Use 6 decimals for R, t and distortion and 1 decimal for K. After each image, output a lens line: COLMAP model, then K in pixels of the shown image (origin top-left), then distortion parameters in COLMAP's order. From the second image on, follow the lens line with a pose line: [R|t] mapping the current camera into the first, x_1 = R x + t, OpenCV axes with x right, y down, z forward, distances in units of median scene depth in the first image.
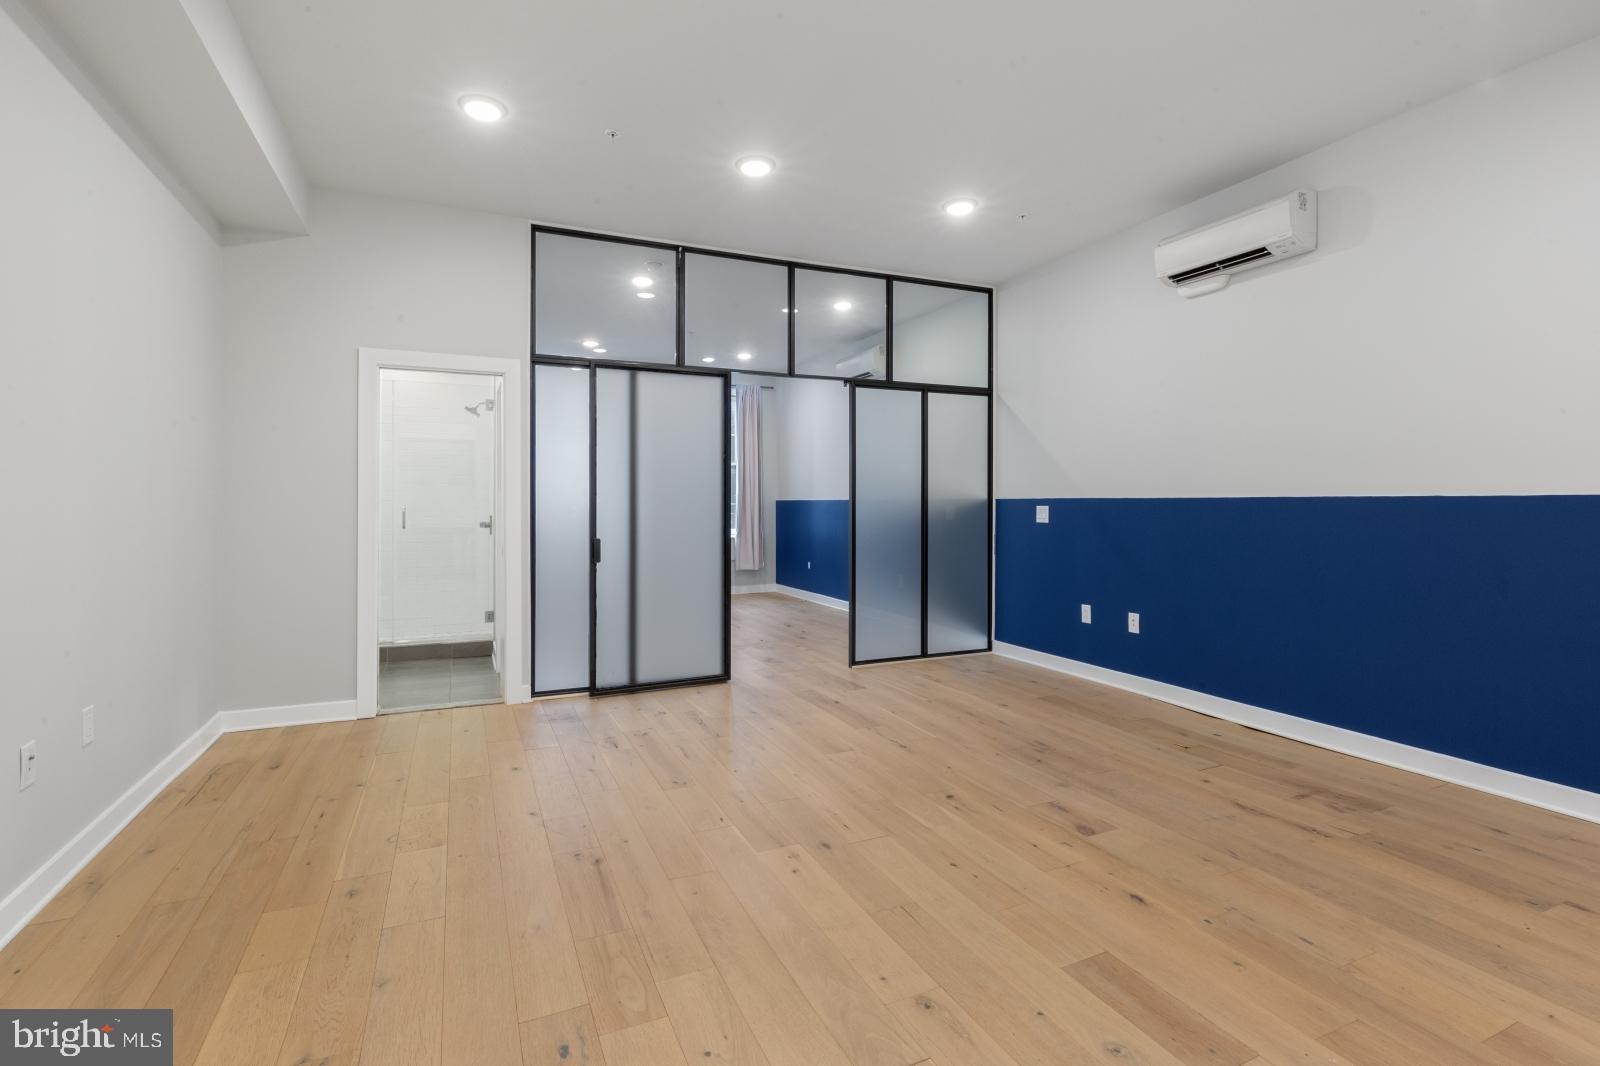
lens RADIAL K [[756.9, 0, 800.0], [0, 756.9, 533.0], [0, 0, 1]] dist [-0.003147, -0.000443]
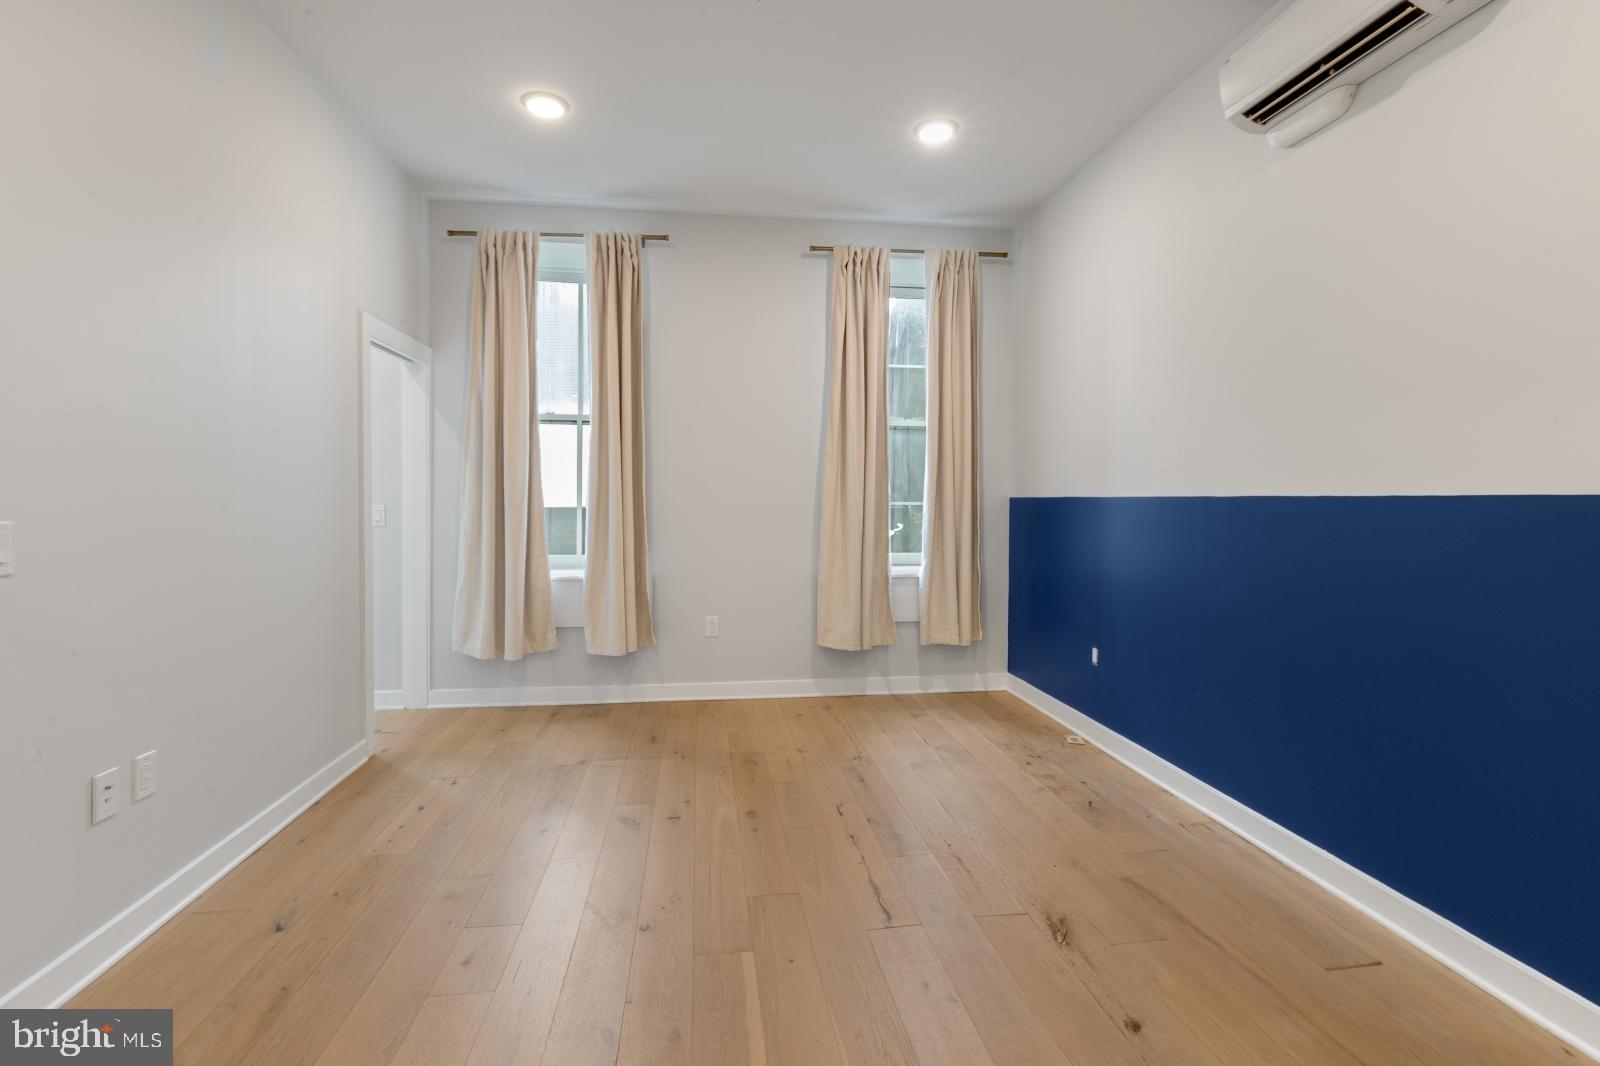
lens RADIAL K [[746.9, 0, 792.2], [0, 746.9, 514.6], [0, 0, 1]] dist [0.004934, -0.000186]
pose [[0.951794, 0.013337, -0.306448, -0.039602], [-0.018931, 0.999704, -0.015288, -0.050720], [0.306154, 0.020352, 0.951764, 1.120896]]
